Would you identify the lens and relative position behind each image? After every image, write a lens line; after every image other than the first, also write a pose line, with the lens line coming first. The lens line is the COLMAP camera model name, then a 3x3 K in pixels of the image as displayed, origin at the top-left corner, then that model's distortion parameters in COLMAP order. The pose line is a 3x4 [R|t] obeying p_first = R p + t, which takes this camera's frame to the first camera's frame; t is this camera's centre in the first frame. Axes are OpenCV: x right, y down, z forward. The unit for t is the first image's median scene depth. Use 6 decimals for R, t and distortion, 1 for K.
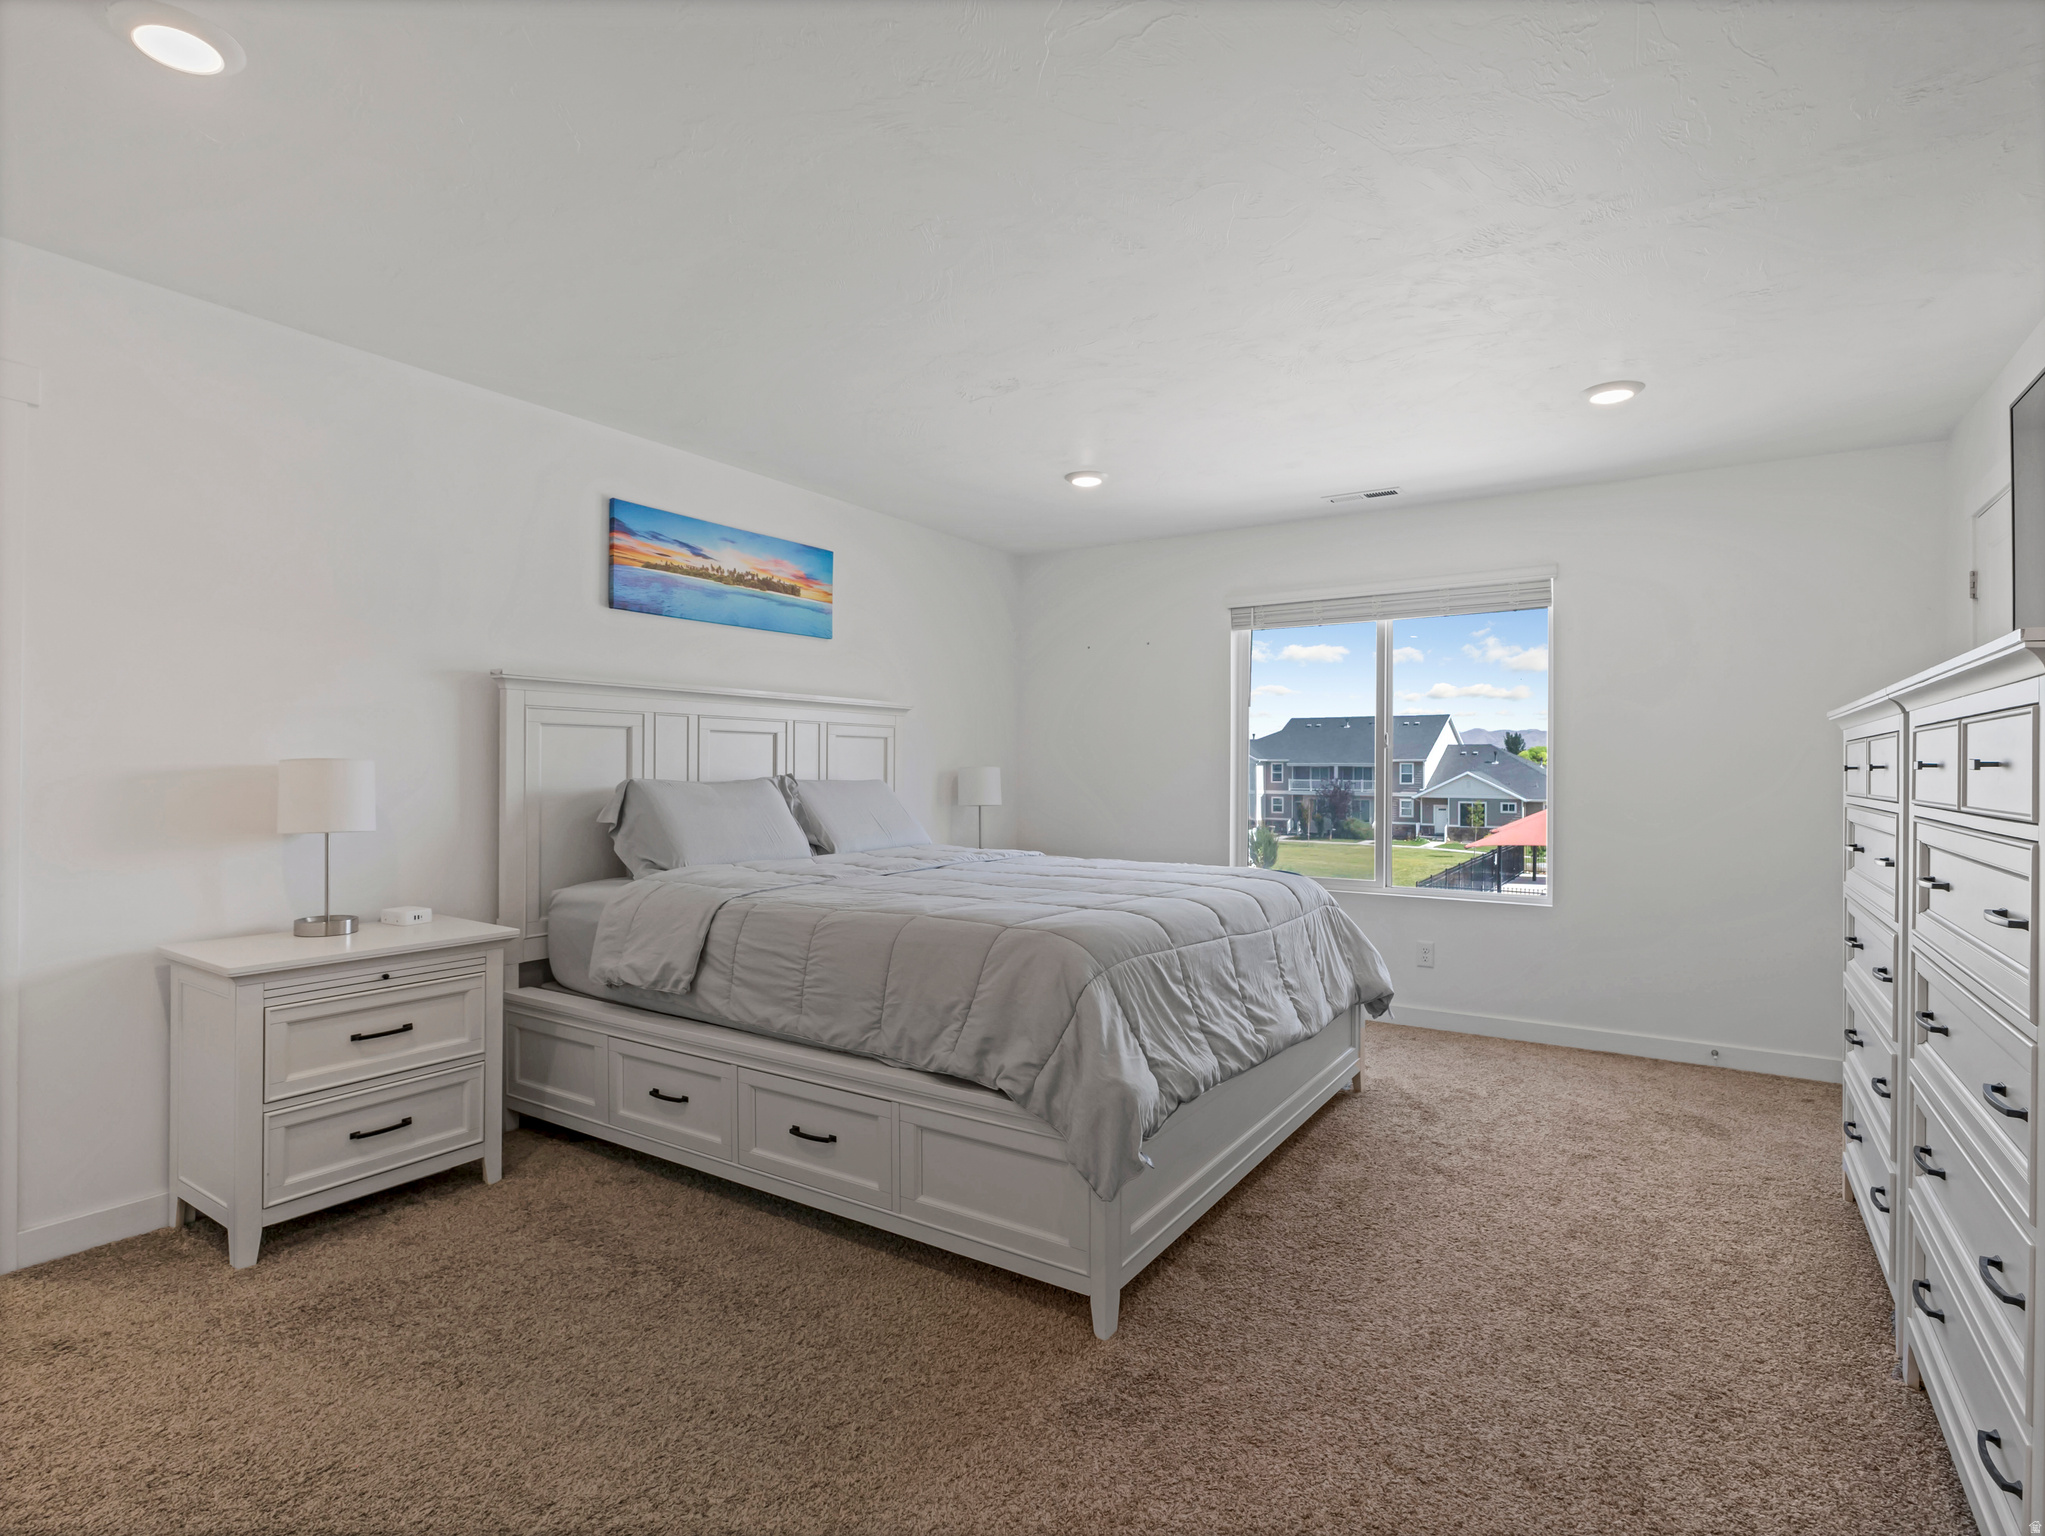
lens RADIAL K [[1027.6, 0, 1022.5], [0, 1027.6, 768.0], [0, 0, 1]] dist [-0.000034, 0.000297]
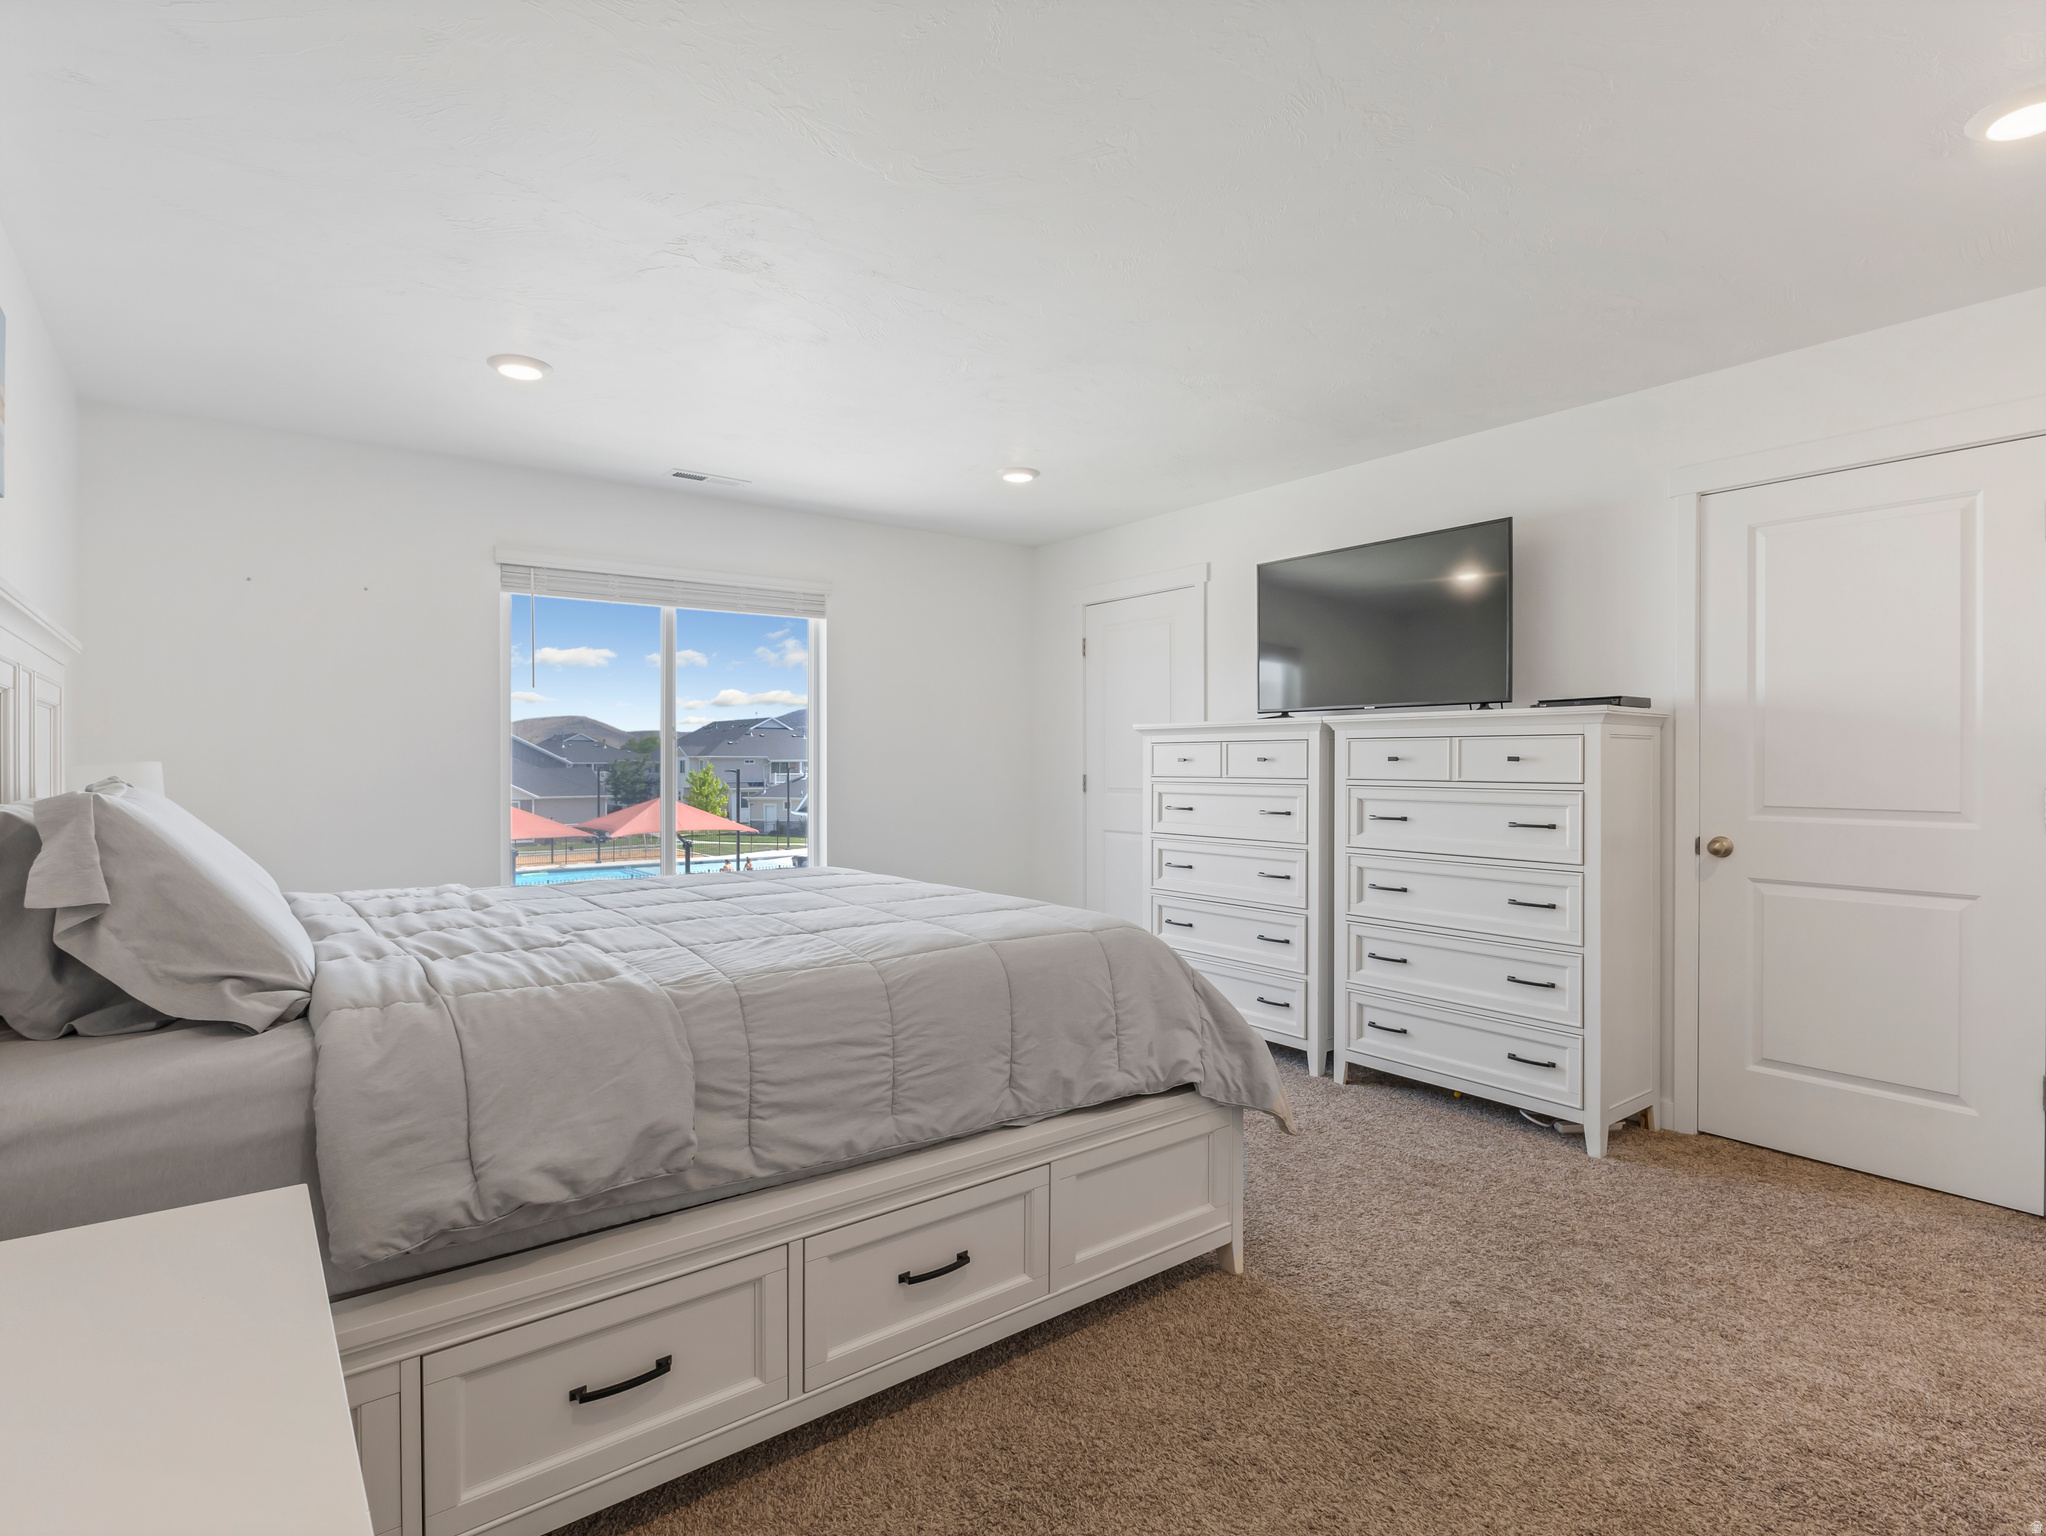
lens RADIAL K [[1052.1, 0, 1023.0], [0, 1052.1, 768.0], [0, 0, 1]] dist [-0.001106, 0.000066]
pose [[0.329502, -0.010968, 0.944091, -0.795433], [0.004466, 0.999939, 0.010058, -0.003523], [-0.944144, 0.000902, 0.329531, 0.627543]]
